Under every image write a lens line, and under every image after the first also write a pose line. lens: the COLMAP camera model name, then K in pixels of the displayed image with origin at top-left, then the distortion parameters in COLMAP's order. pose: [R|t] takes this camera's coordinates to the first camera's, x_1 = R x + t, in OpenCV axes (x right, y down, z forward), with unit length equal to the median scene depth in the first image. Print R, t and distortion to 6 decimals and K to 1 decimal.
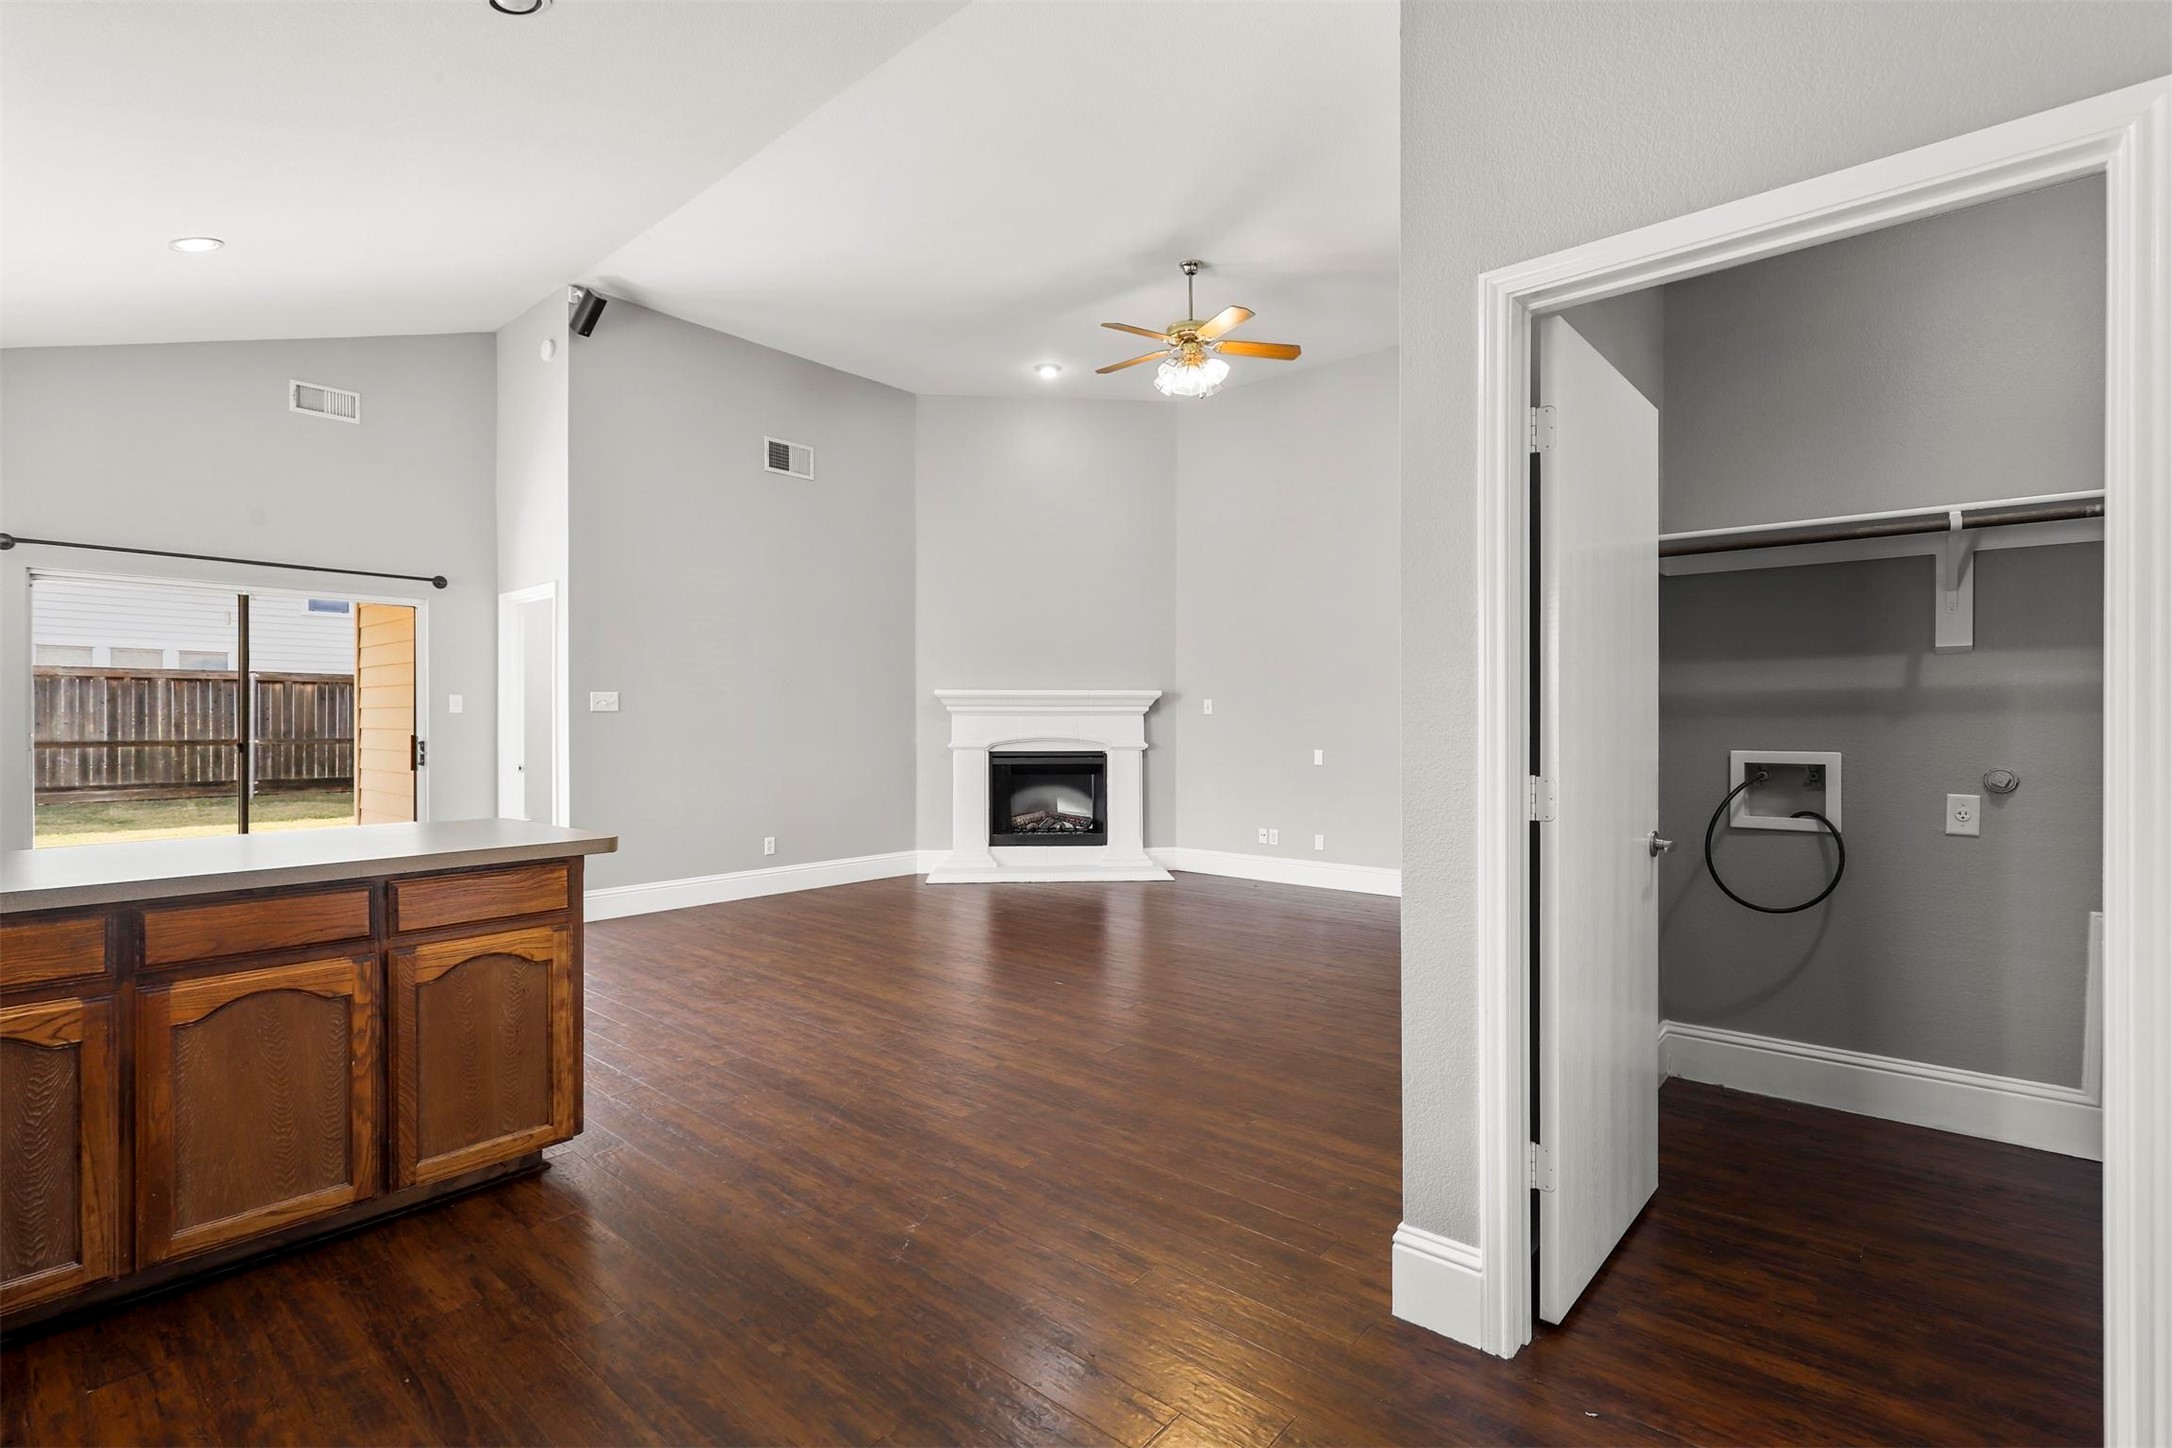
lens RADIAL K [[991.1, 0, 1083.2], [0, 991.1, 719.5], [0, 0, 1]] dist [-0.000518, -0.000009]
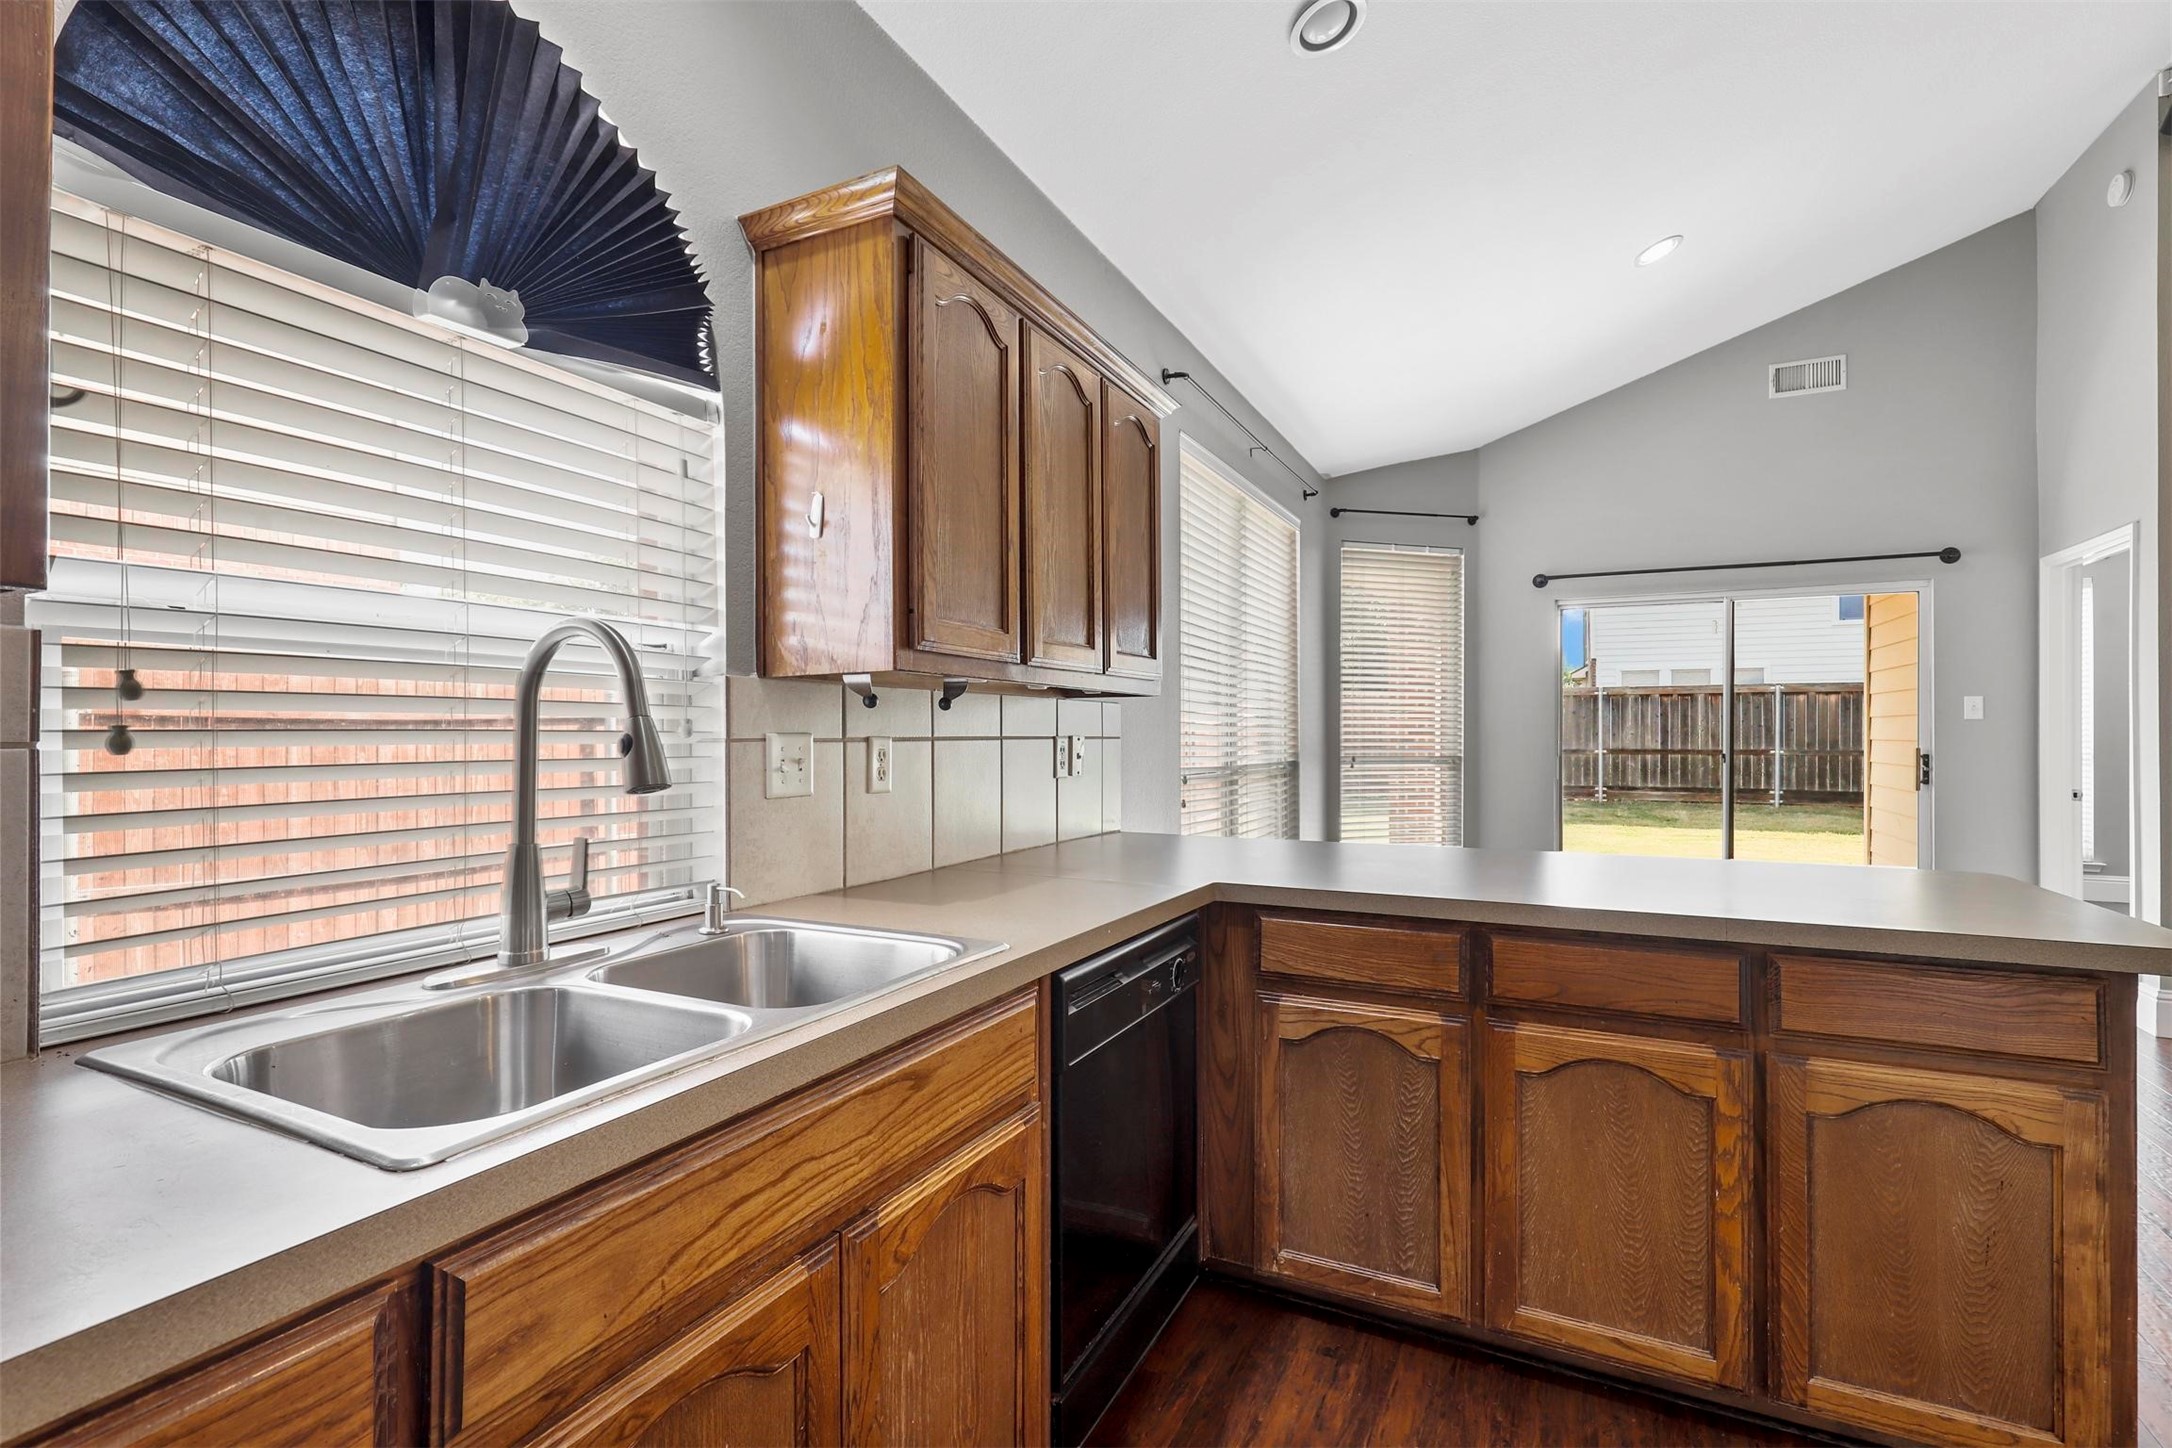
lens RADIAL K [[981.5, 0, 1083.6], [0, 981.5, 730.9], [0, 0, 1]] dist [-0.000365, 0.000282]
pose [[0.240928, -0.001879, -0.970541, -0.126340], [0.001515, 0.999998, -0.001559, 0.005268], [0.970542, -0.001095, 0.240931, 0.323072]]
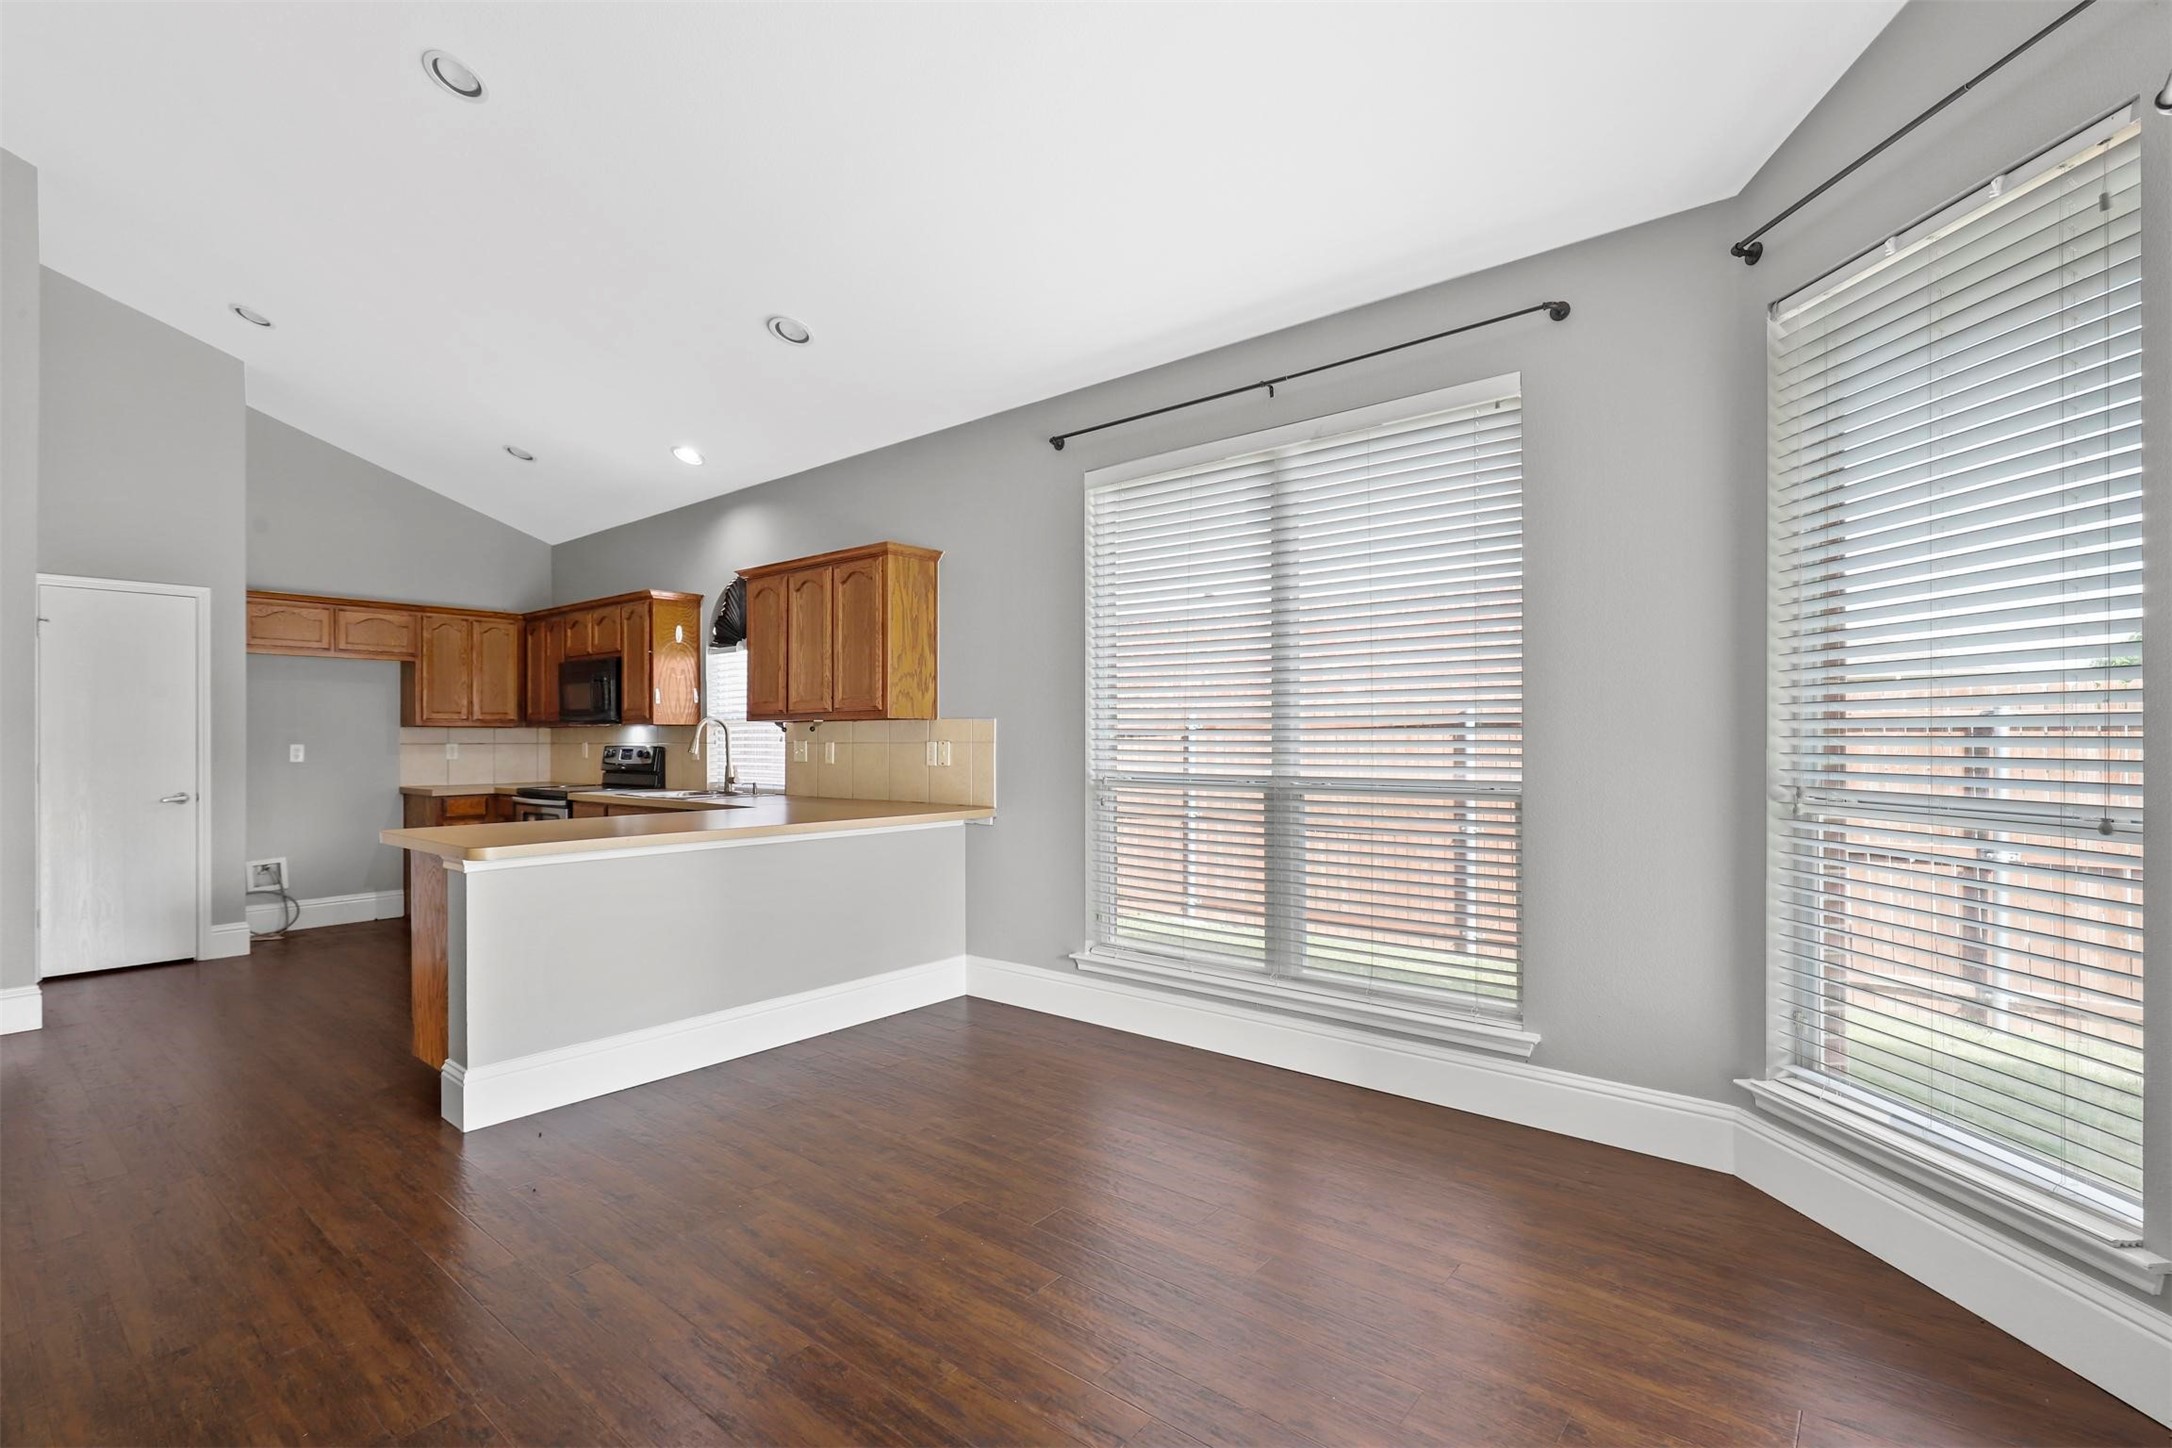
lens RADIAL K [[985.8, 0, 1081.4], [0, 985.8, 739.2], [0, 0, 1]] dist [-0.000347, 0.000057]
pose [[-0.999794, 0.005310, -0.019607, -1.394502], [0.005370, 0.999981, -0.003032, 0.011822], [0.019591, -0.003137, -0.999803, 2.371234]]
